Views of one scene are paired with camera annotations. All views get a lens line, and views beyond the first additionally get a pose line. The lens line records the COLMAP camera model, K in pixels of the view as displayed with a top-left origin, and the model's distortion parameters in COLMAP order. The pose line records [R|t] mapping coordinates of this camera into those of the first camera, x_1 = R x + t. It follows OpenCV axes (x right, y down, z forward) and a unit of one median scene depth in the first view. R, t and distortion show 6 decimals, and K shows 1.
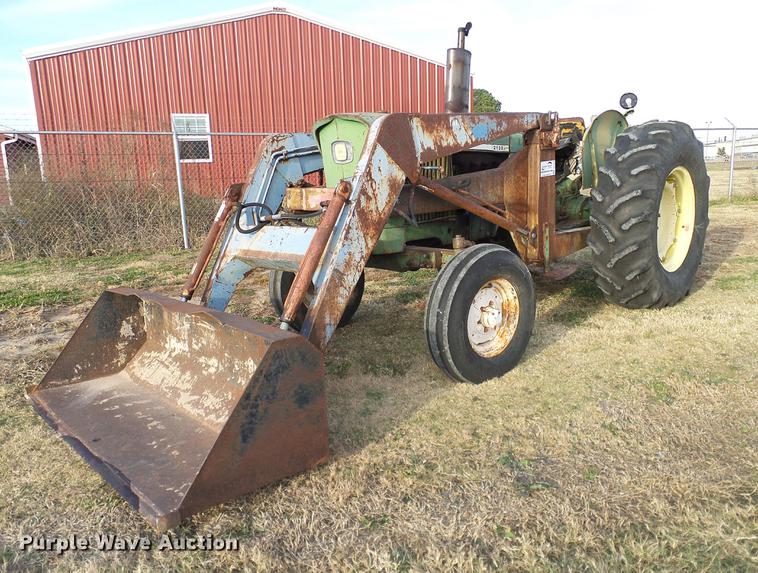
lens RADIAL K [[602.9, 0, 379.0], [0, 602.9, 286.5], [0, 0, 1]] dist [0.026905, -0.000042]
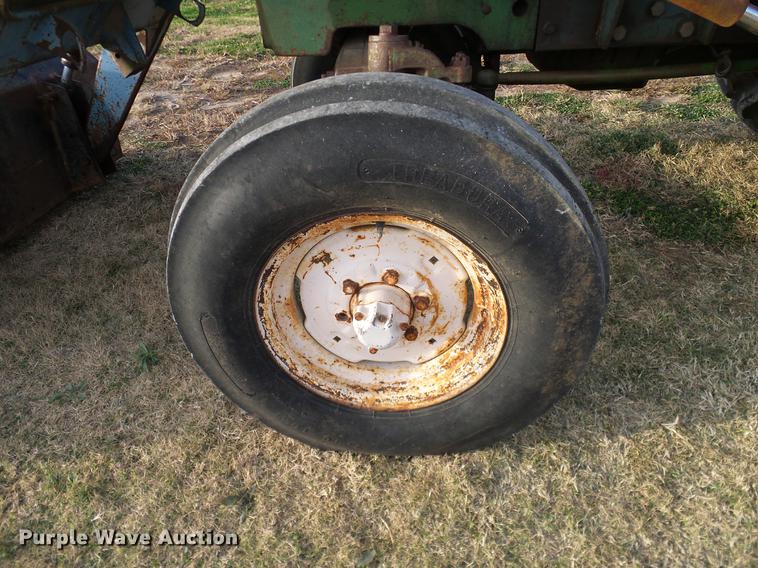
lens RADIAL K [[530.7, 0, 379.0], [0, 530.7, 284.0], [0, 0, 1]] dist [0.008453, -0.000547]
pose [[0.704887, 0.417526, -0.573417, 0.370657], [-0.153713, 0.879108, 0.451155, -0.102440], [0.692464, -0.229872, 0.683851, 0.873754]]
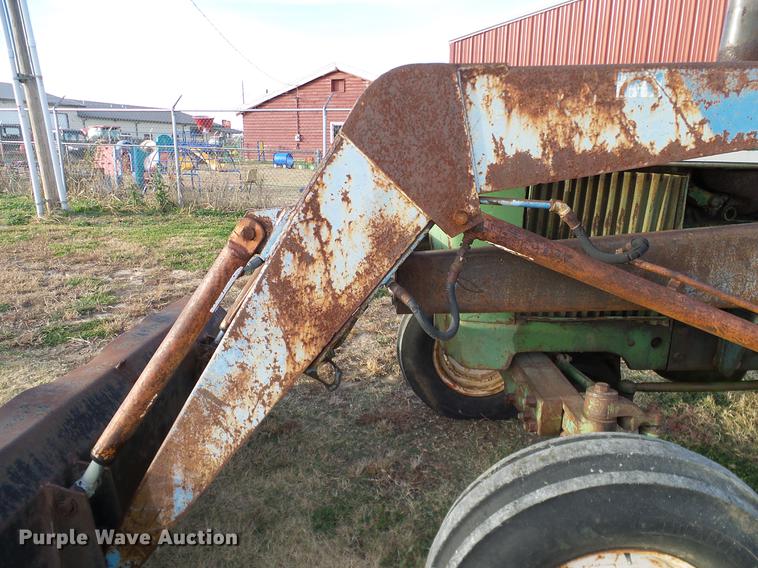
lens RADIAL K [[530.7, 0, 379.0], [0, 530.7, 284.0], [0, 0, 1]] dist [0.008453, -0.000547]
pose [[0.725651, 0.230621, -0.648263, 0.274787], [-0.183934, 0.972886, 0.140215, -0.187279], [0.663023, 0.017490, 0.748395, 0.712922]]
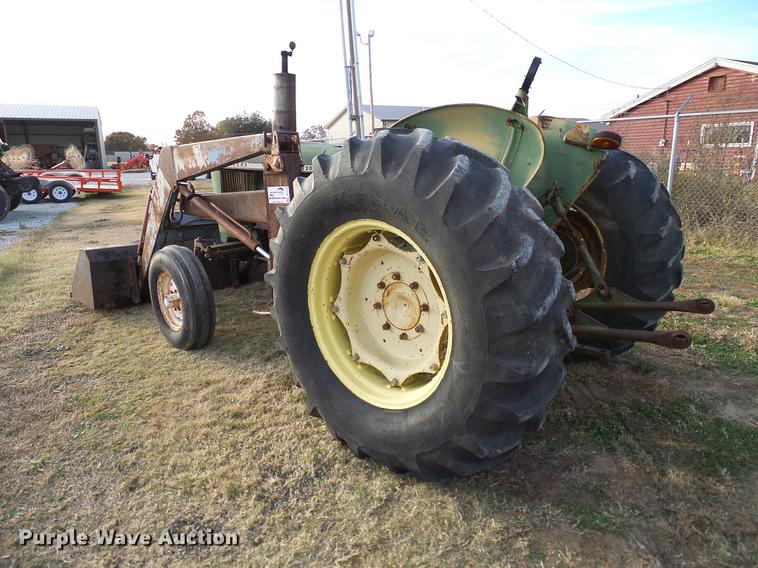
lens RADIAL K [[530.7, 0, 379.0], [0, 530.7, 284.0], [0, 0, 1]] dist [0.008453, -0.000547]
pose [[0.069687, 0.286391, -0.955575, 1.432068], [-0.185843, 0.944862, 0.269627, -0.414797], [0.980105, 0.158797, 0.119069, 1.412709]]
